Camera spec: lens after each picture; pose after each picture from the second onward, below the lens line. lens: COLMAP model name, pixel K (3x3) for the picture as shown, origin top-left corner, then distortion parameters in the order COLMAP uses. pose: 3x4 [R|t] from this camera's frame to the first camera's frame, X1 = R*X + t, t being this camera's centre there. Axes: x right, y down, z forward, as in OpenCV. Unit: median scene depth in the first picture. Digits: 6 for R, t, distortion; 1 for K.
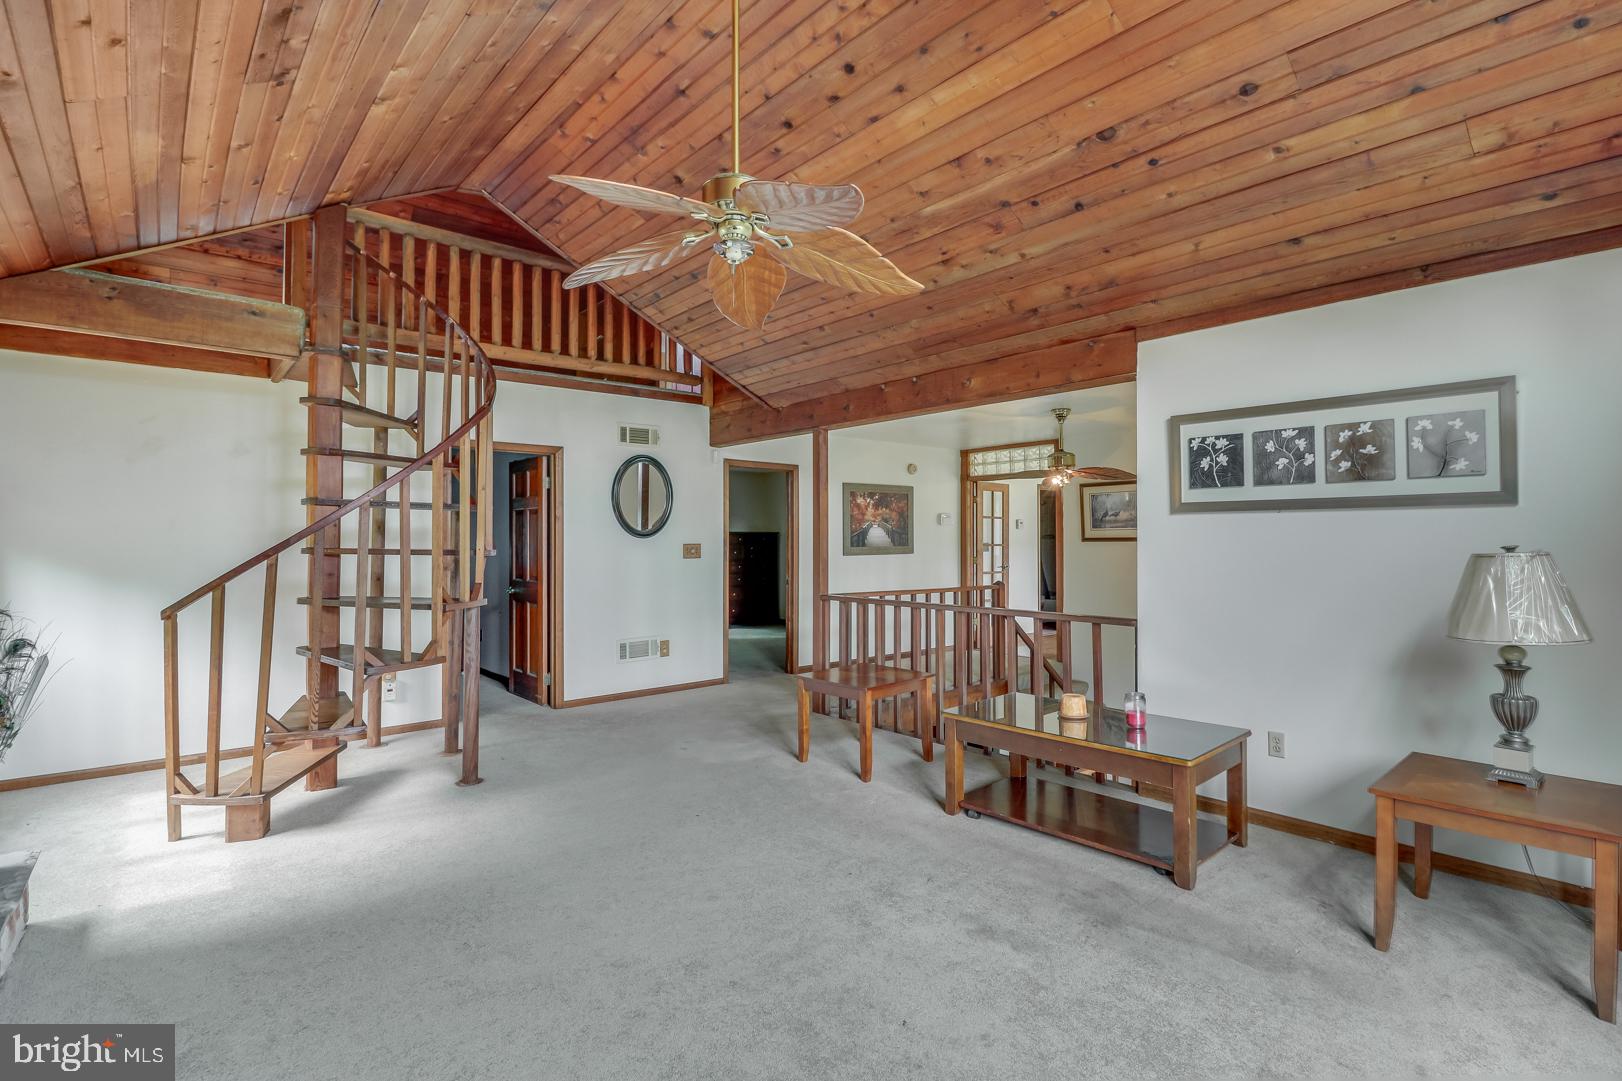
lens RADIAL K [[778.7, 0, 812.6], [0, 778.7, 534.5], [0, 0, 1]] dist [0.003967, -0.003188]
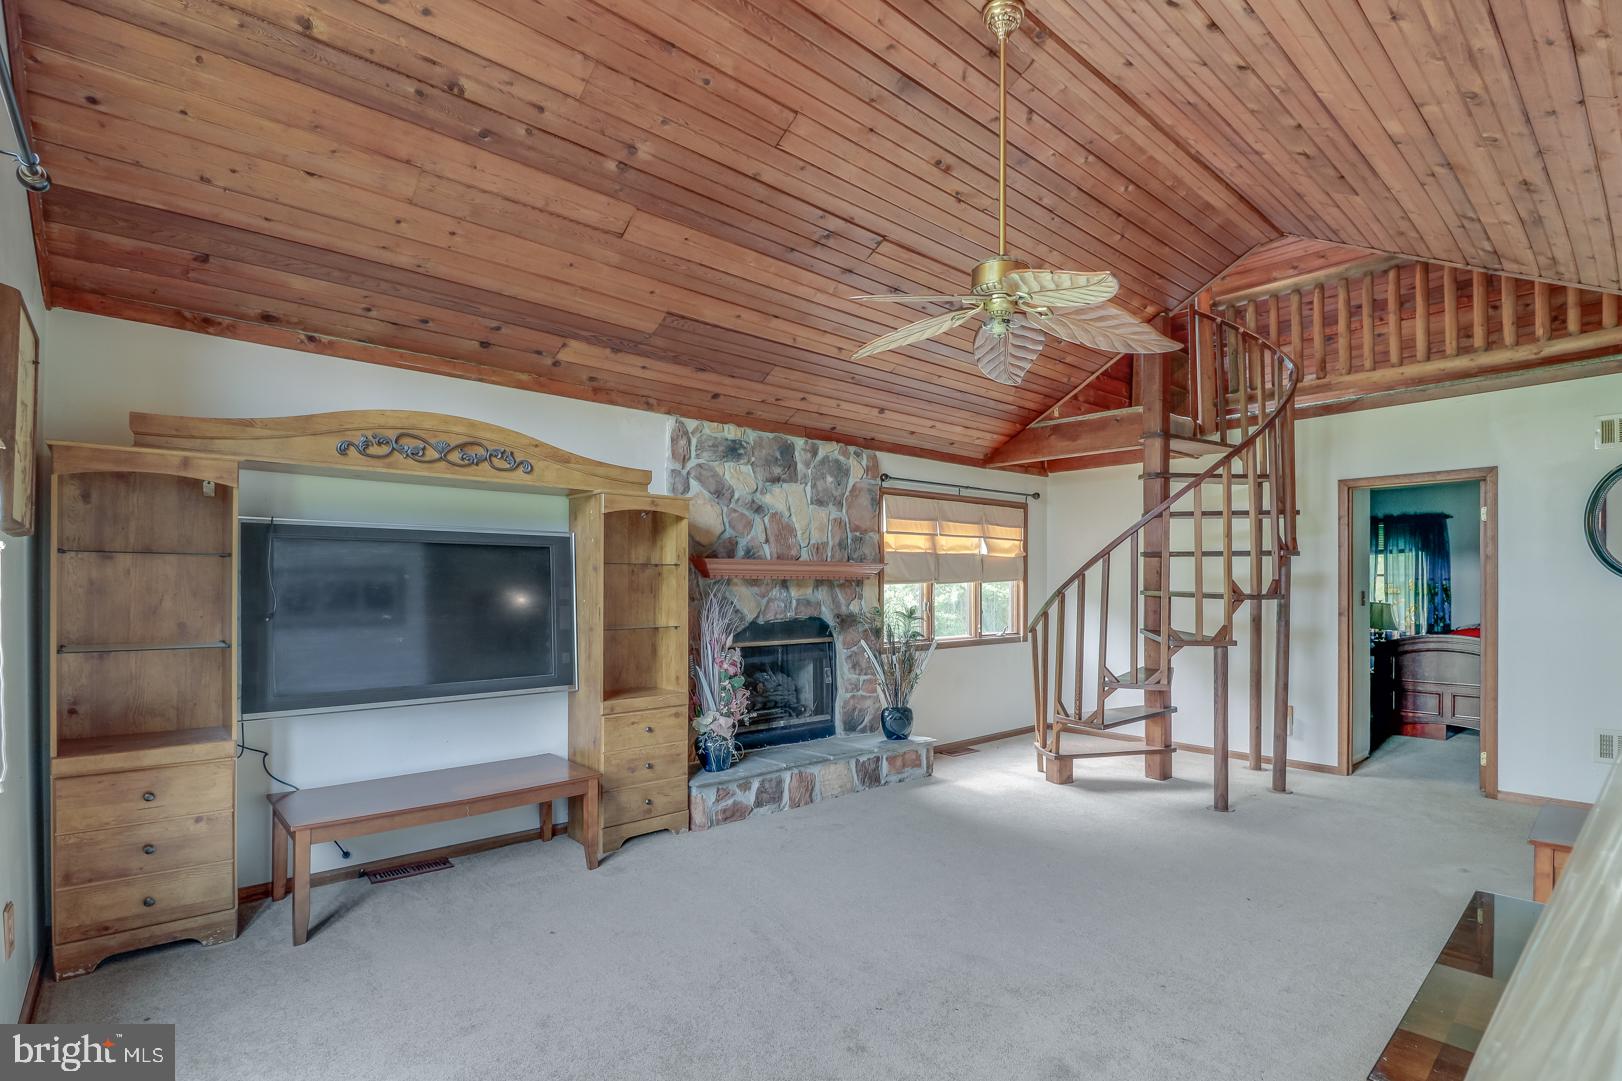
lens RADIAL K [[778.7, 0, 859.2], [0, 778.7, 578.7], [0, 0, 1]] dist [0.003967, -0.003188]
pose [[0.035982, -0.007207, -0.999326, 0.639928], [0.001068, 0.999974, -0.007174, 0.007952], [0.999352, -0.000809, 0.035989, 0.479755]]
